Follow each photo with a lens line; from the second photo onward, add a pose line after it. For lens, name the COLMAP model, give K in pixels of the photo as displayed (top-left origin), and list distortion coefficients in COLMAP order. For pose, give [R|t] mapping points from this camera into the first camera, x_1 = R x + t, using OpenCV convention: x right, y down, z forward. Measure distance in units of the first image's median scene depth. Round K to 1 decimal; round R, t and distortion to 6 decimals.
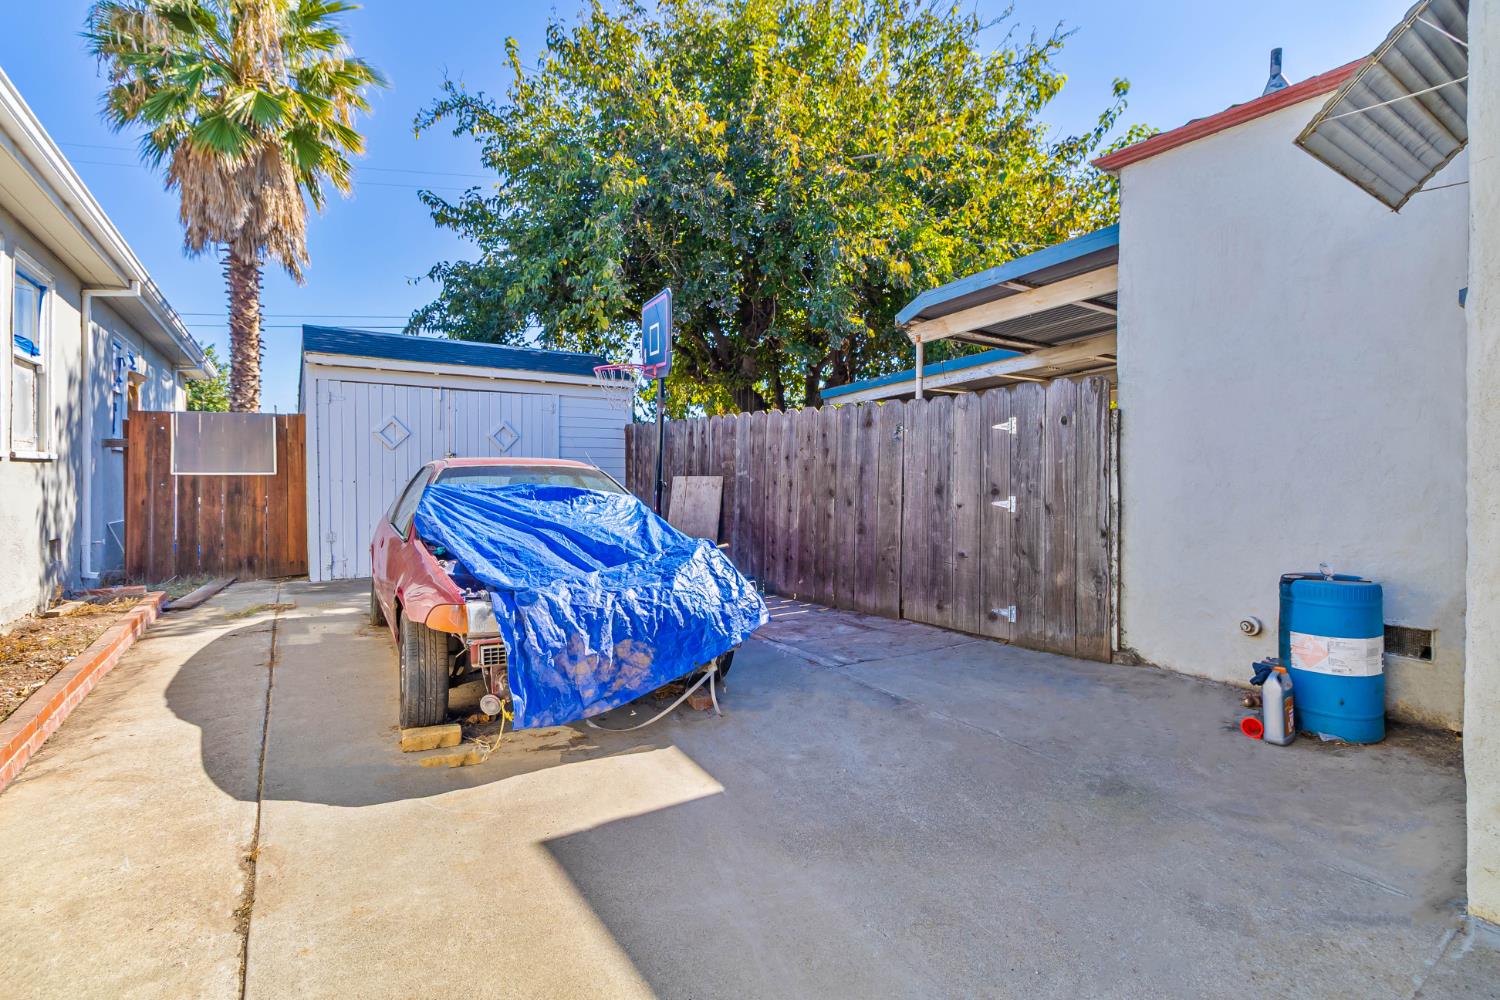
lens RADIAL K [[692.9, 0, 748.4], [0, 692.9, 489.9], [0, 0, 1]] dist [0.001371, 0.000371]
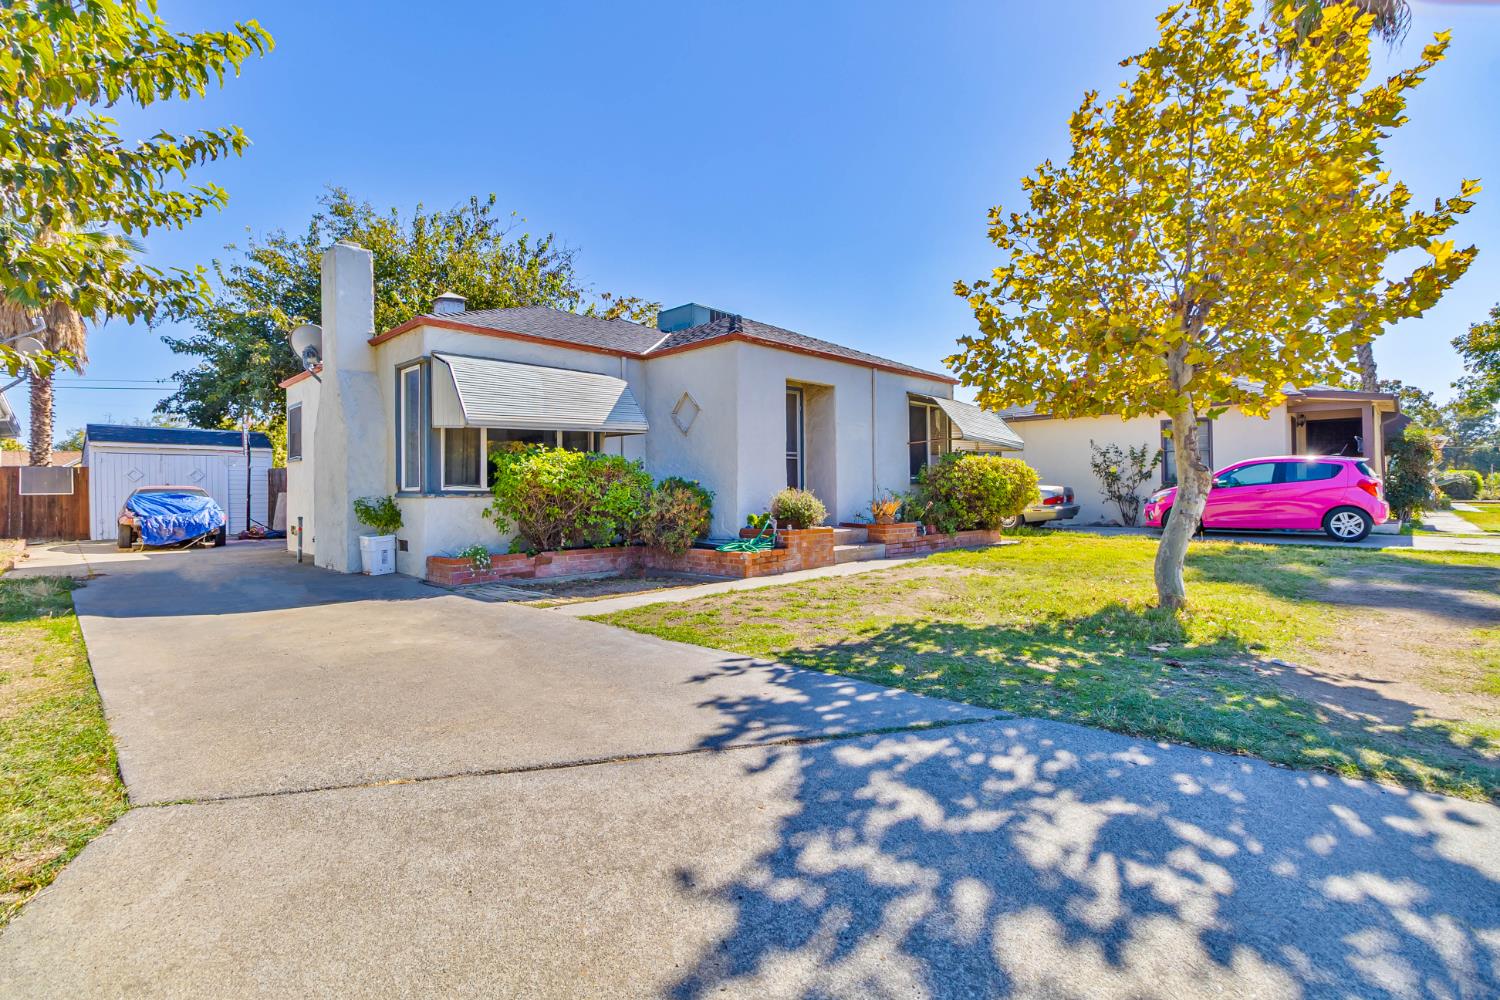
lens RADIAL K [[692.9, 0, 751.2], [0, 692.9, 490.4], [0, 0, 1]] dist [0.001371, 0.000371]
pose [[0.979108, -0.013861, 0.202866, 0.609048], [0.019330, 0.999501, -0.025001, 0.039041], [-0.202418, 0.028400, 0.978887, -0.989151]]
